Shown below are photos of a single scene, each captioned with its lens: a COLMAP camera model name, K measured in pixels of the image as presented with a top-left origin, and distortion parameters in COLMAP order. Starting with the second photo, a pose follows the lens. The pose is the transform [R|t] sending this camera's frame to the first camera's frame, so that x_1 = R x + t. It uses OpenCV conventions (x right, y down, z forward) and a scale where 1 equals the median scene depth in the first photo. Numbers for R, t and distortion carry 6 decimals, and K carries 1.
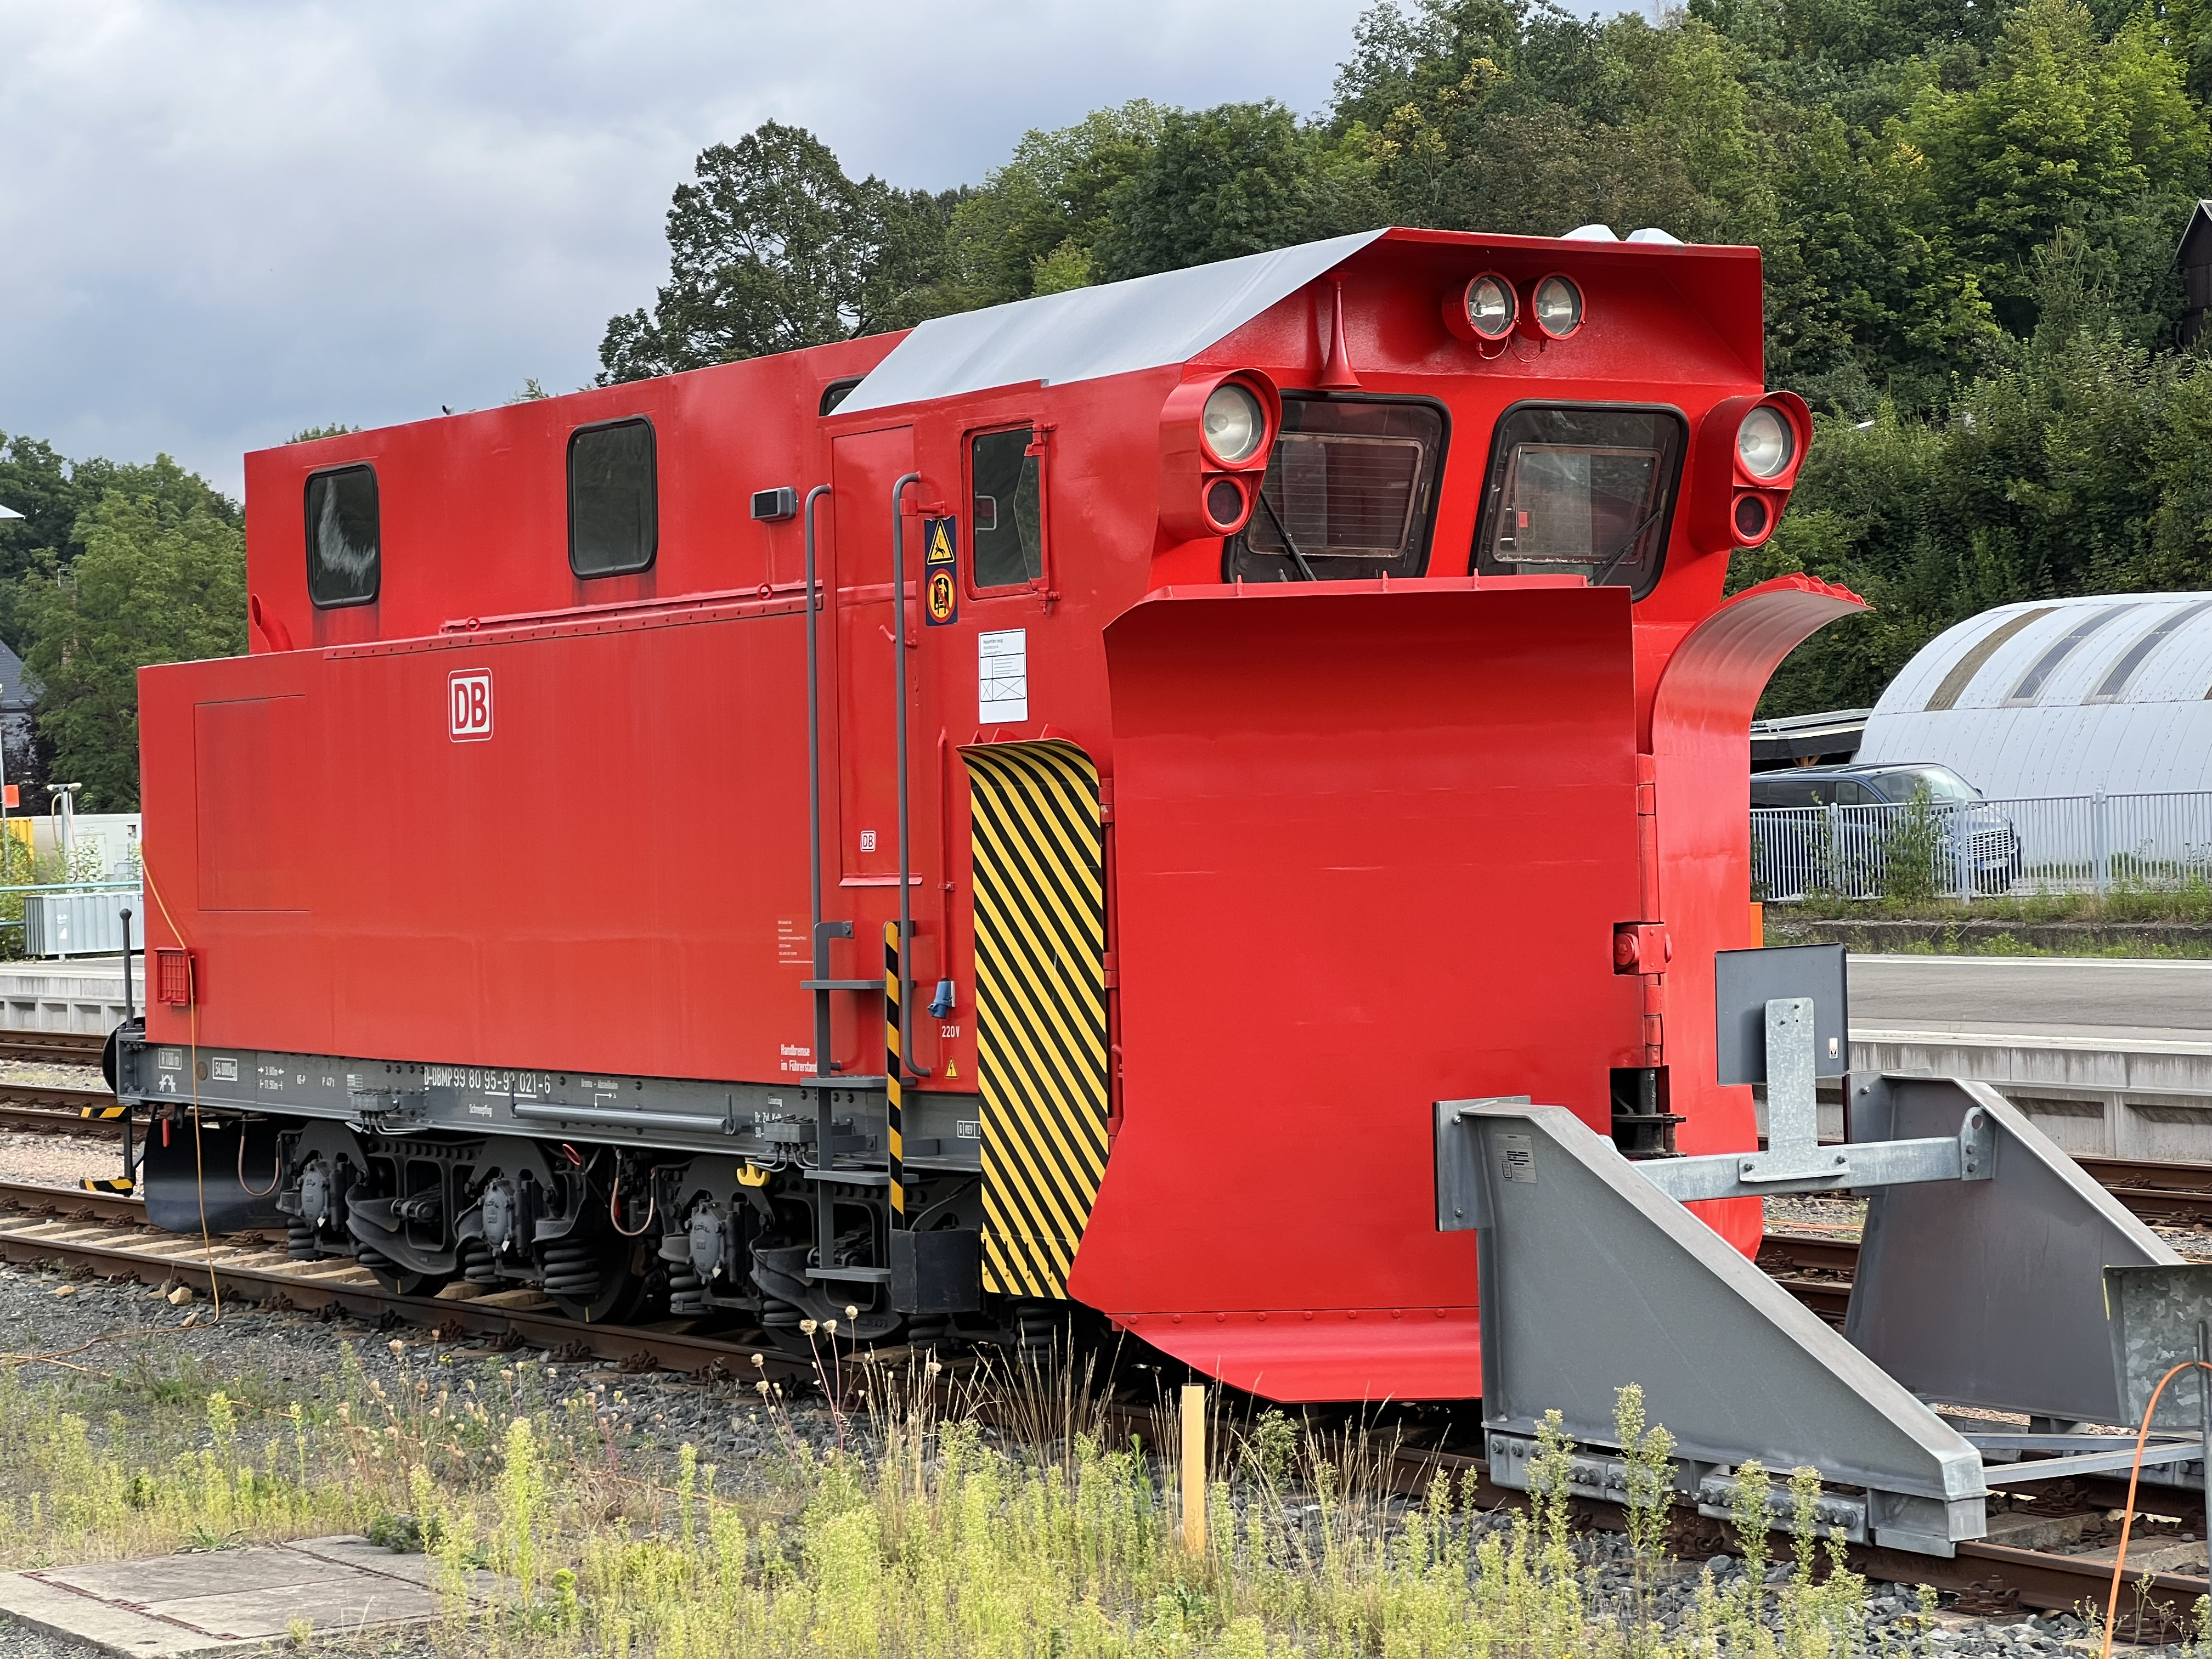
lens RADIAL K [[4818.2, 0, 1076.0], [0, 4818.2, 790.6], [0, 0, 1]] dist [0.243731, -0.298623]
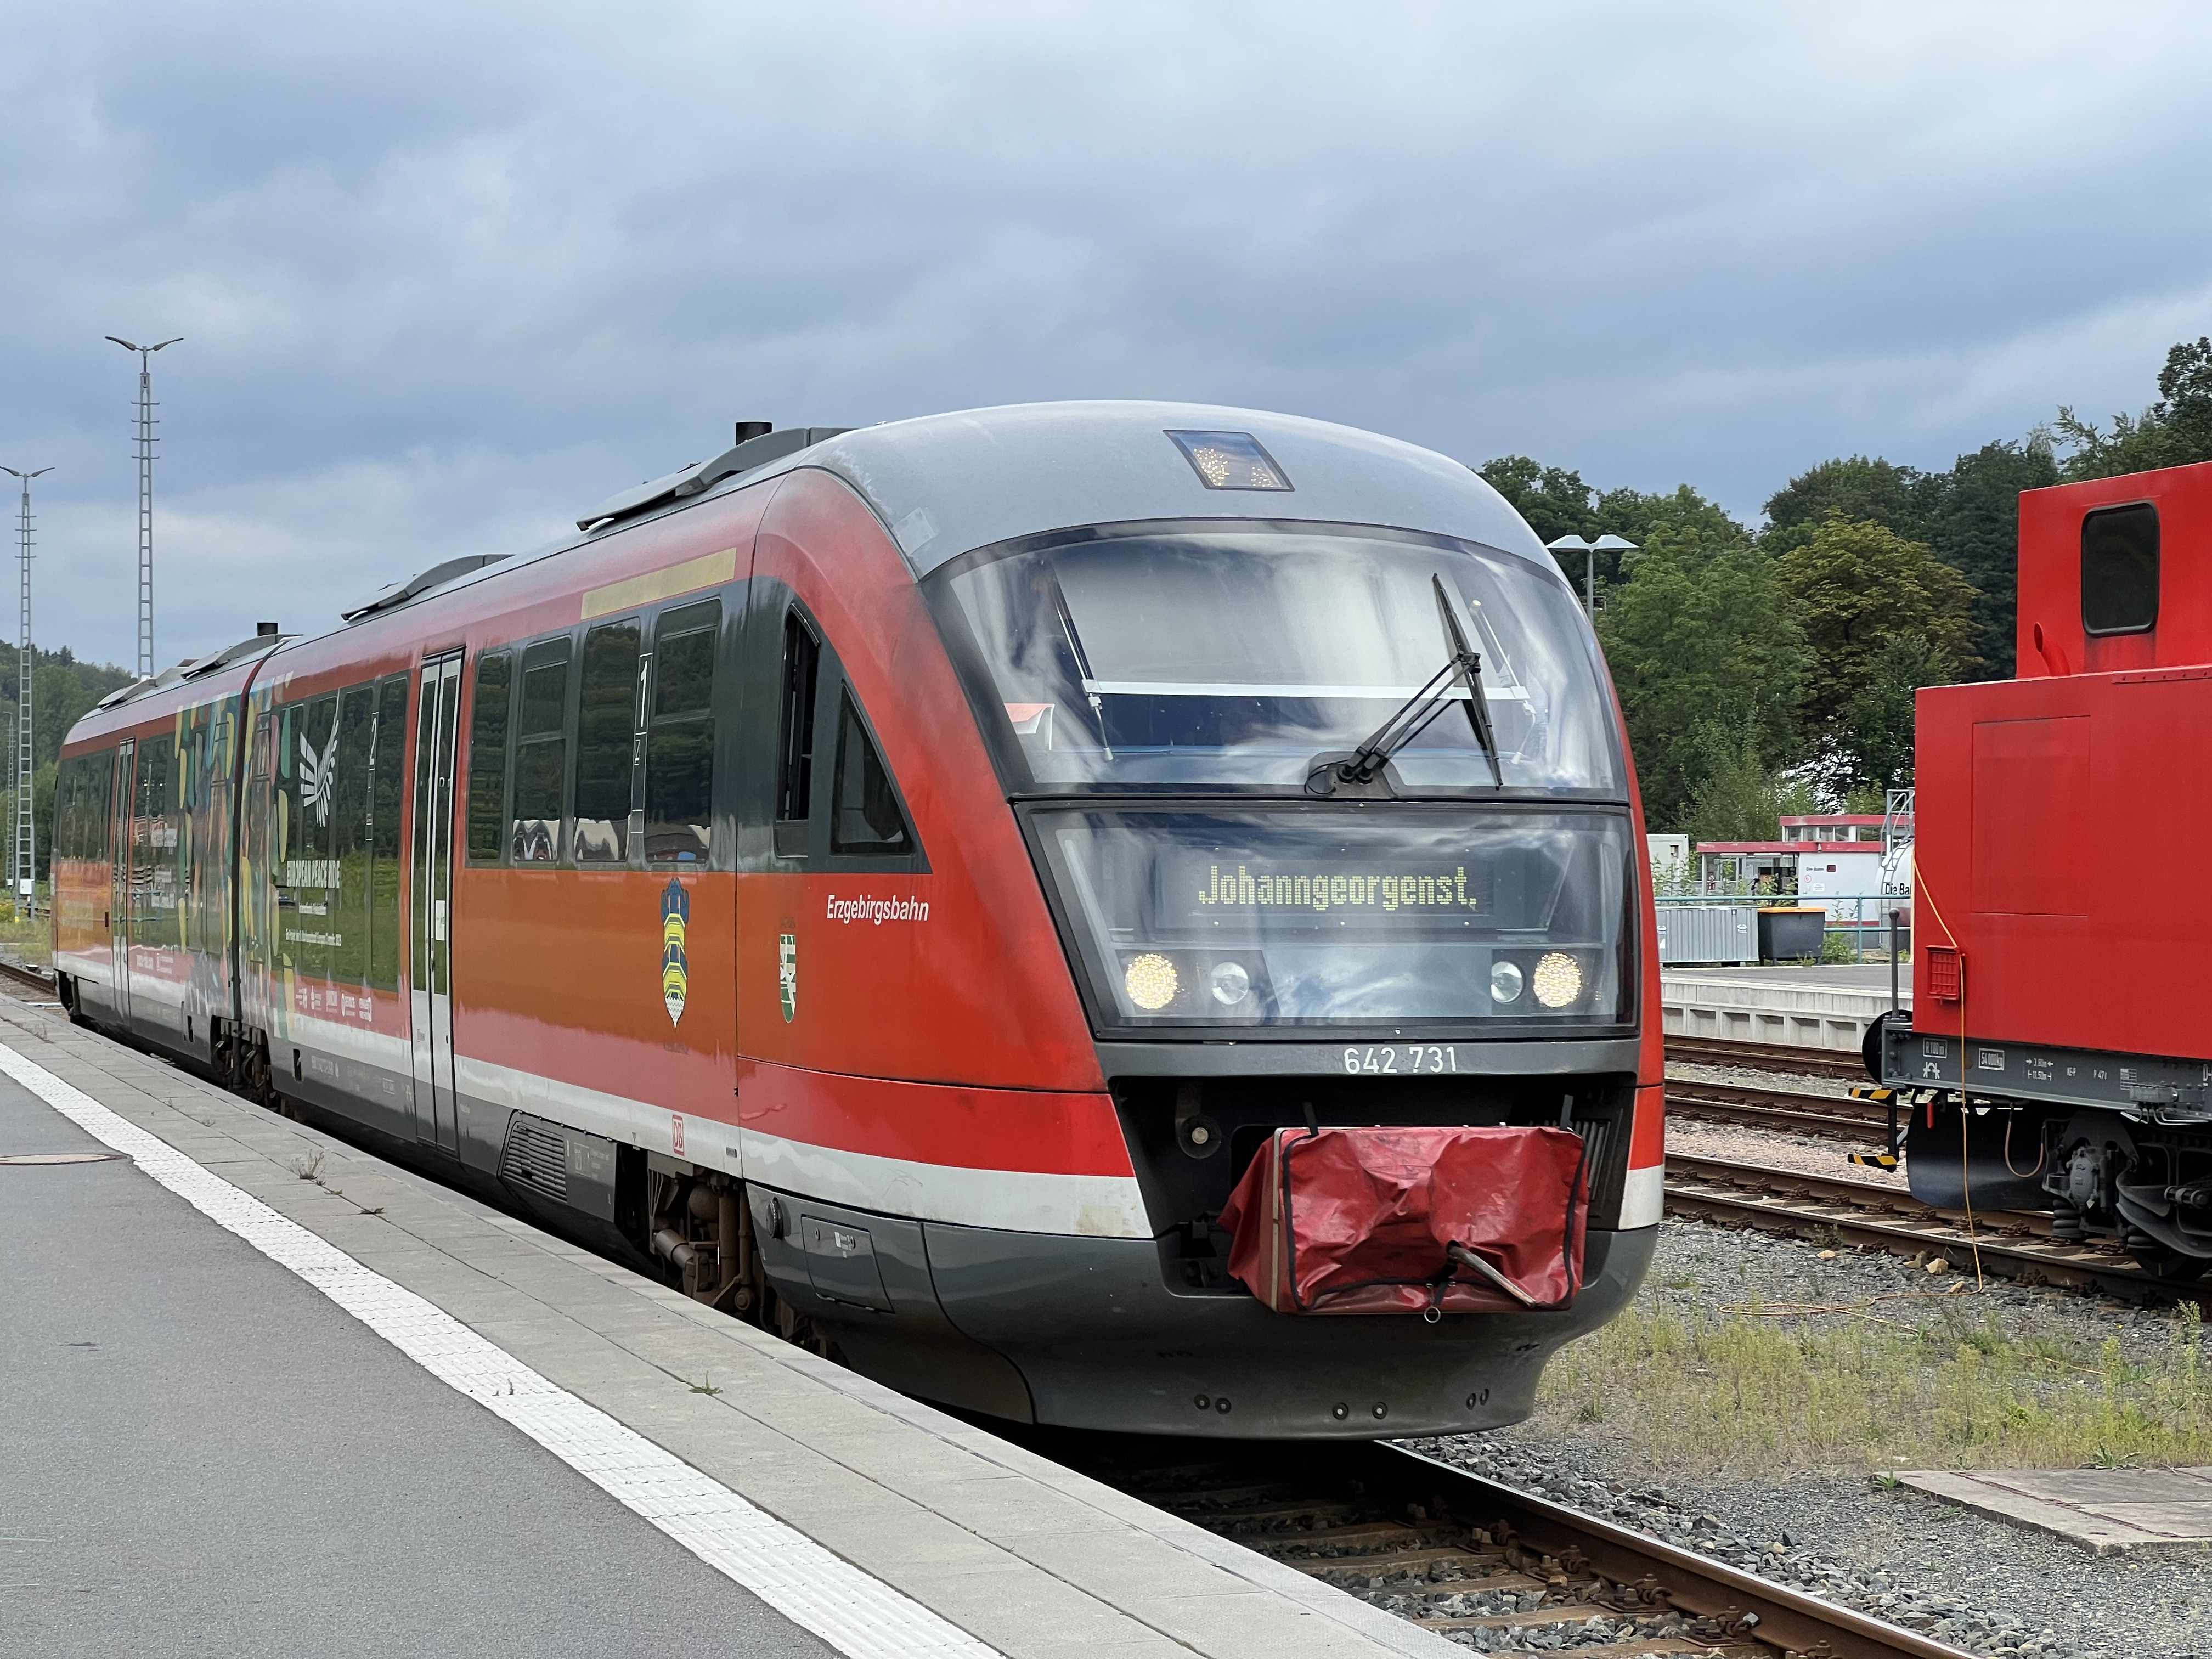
lens RADIAL K [[4829.4, 0, 1114.6], [0, 4829.4, 838.6], [0, 0, 1]] dist [0.122800, 1.687850]
pose [[0.955892, 0.030364, -0.292146, -0.048596], [-0.029295, 0.999539, 0.008033, 0.005174], [0.292255, 0.000880, 0.956340, -0.100829]]
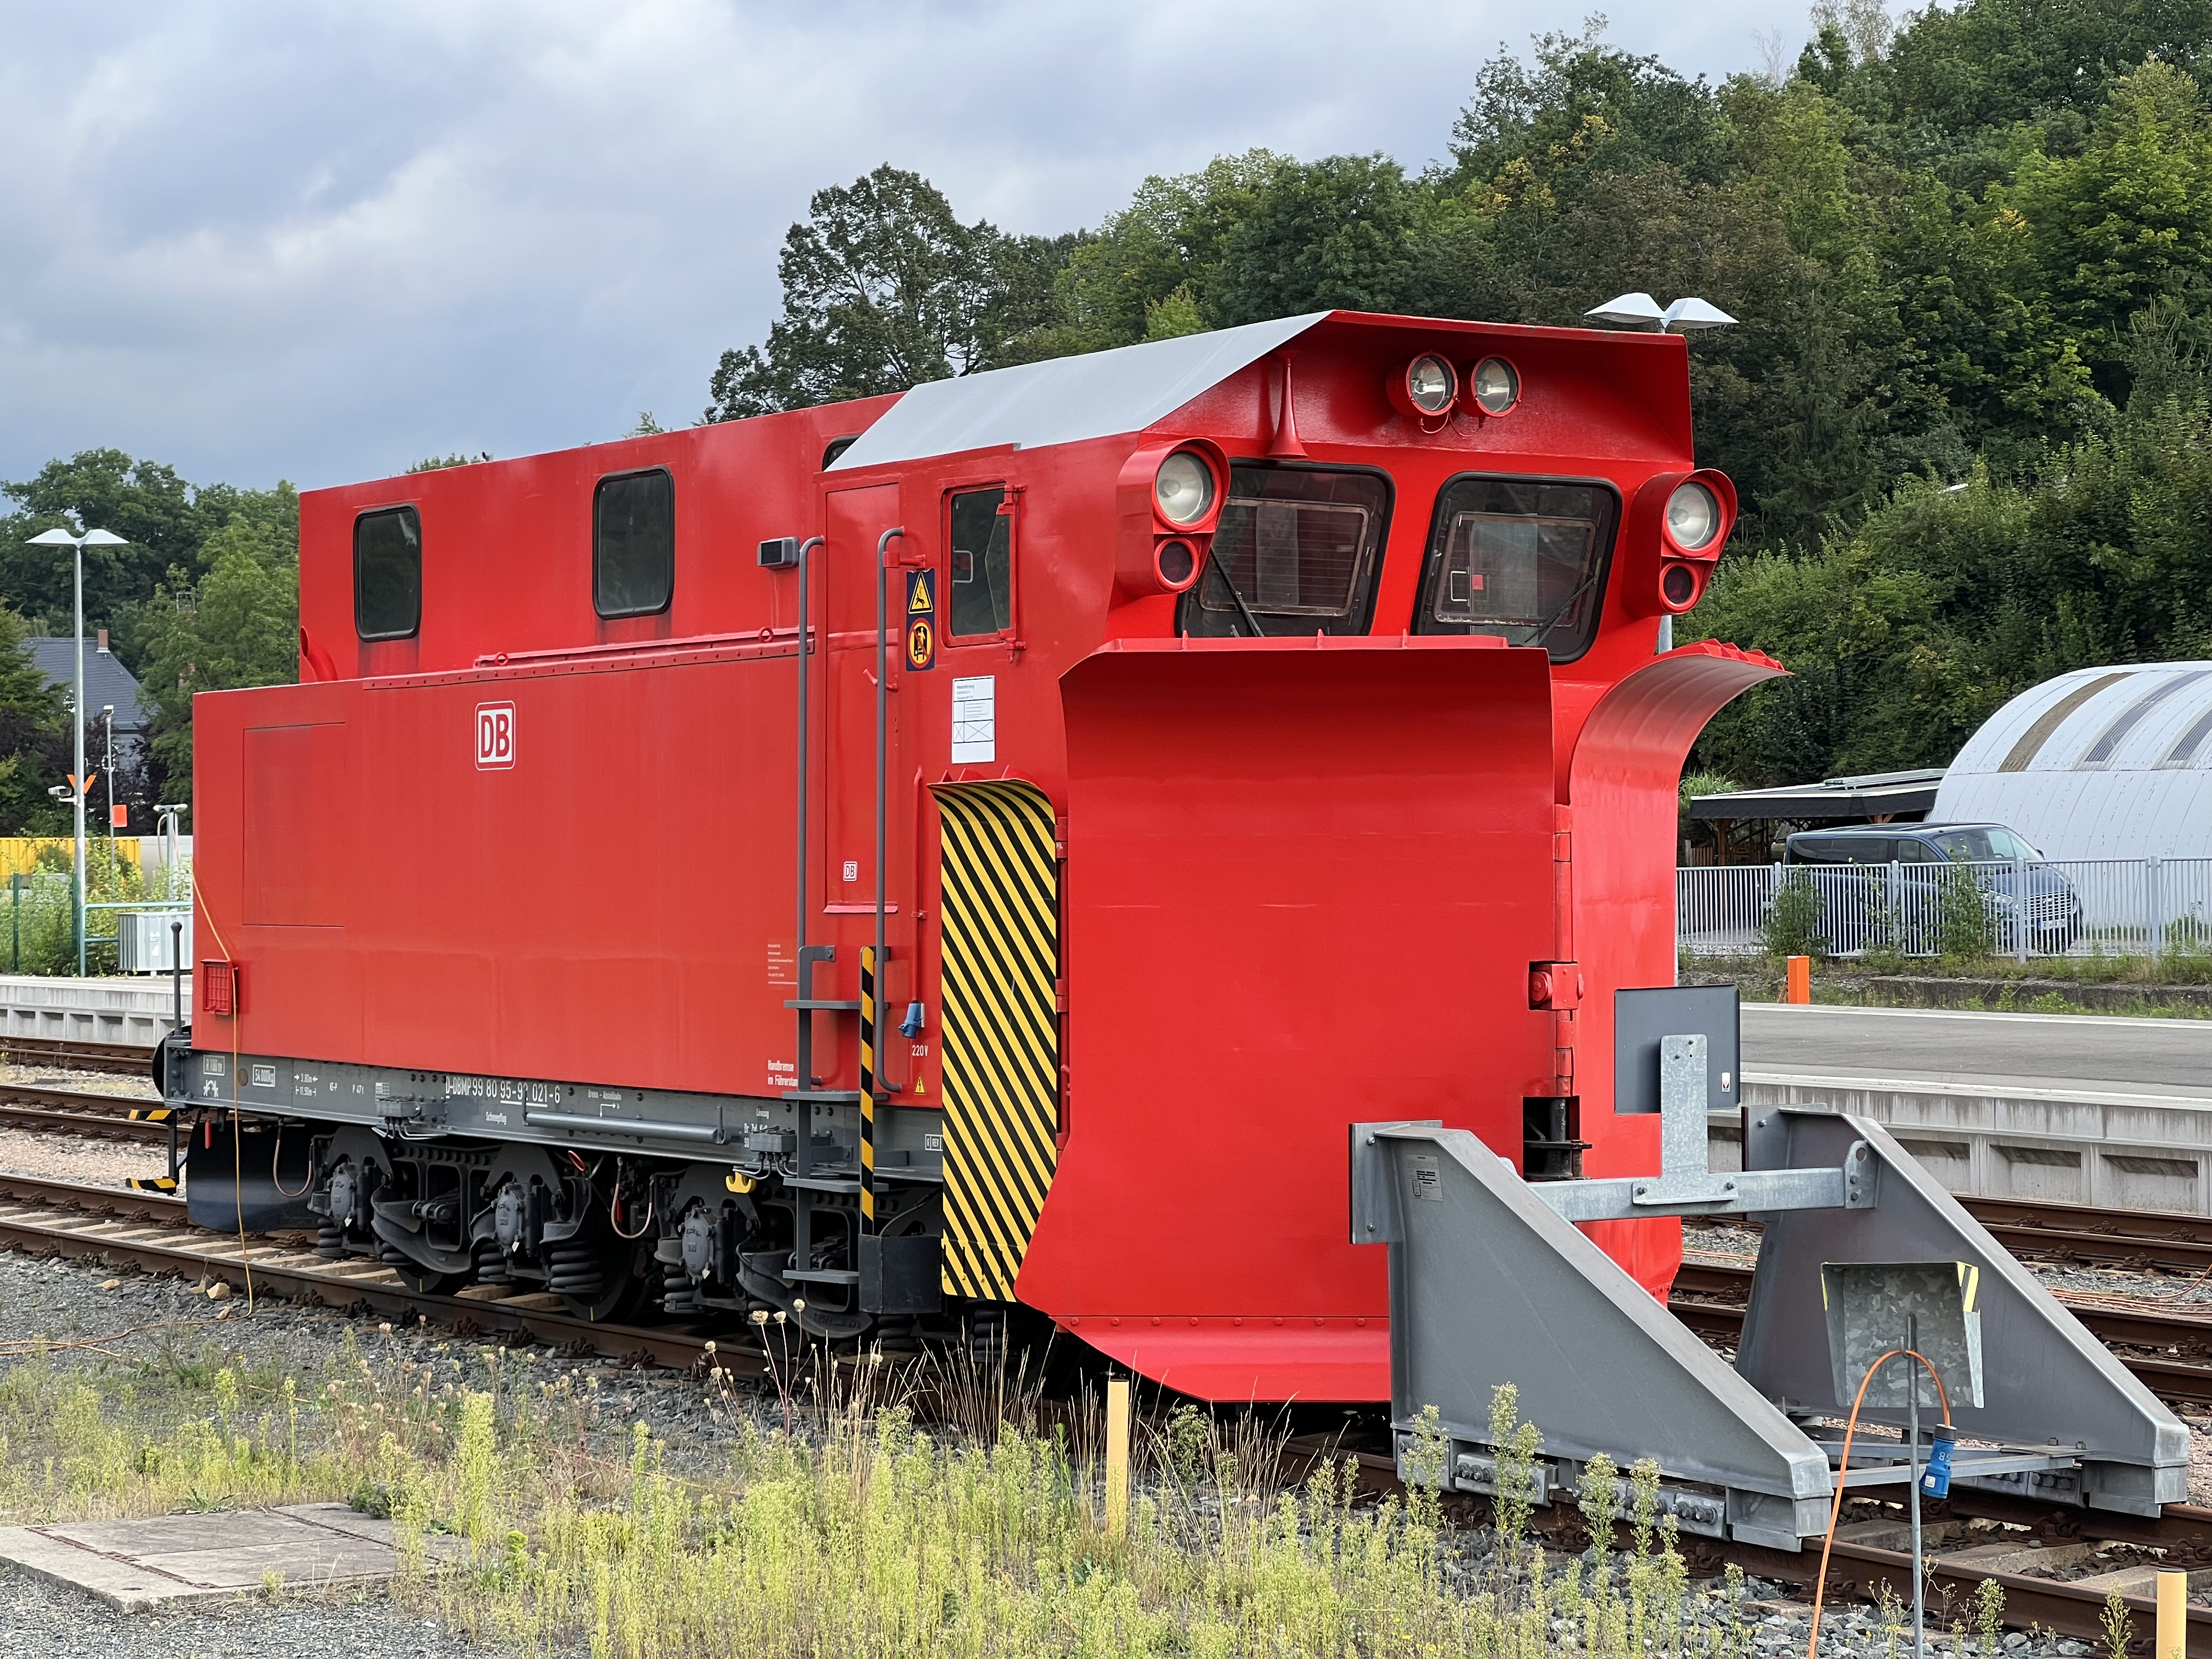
lens RADIAL K [[4814.7, 0, 1099.3], [0, 4814.7, 775.0], [0, 0, 1]] dist [0.263606, -0.472216]
pose [[0.999589, 0.021552, -0.018913, 0.025662], [-0.021776, 0.999694, -0.011759, 0.000501], [0.018654, 0.012166, 0.999752, -0.053542]]
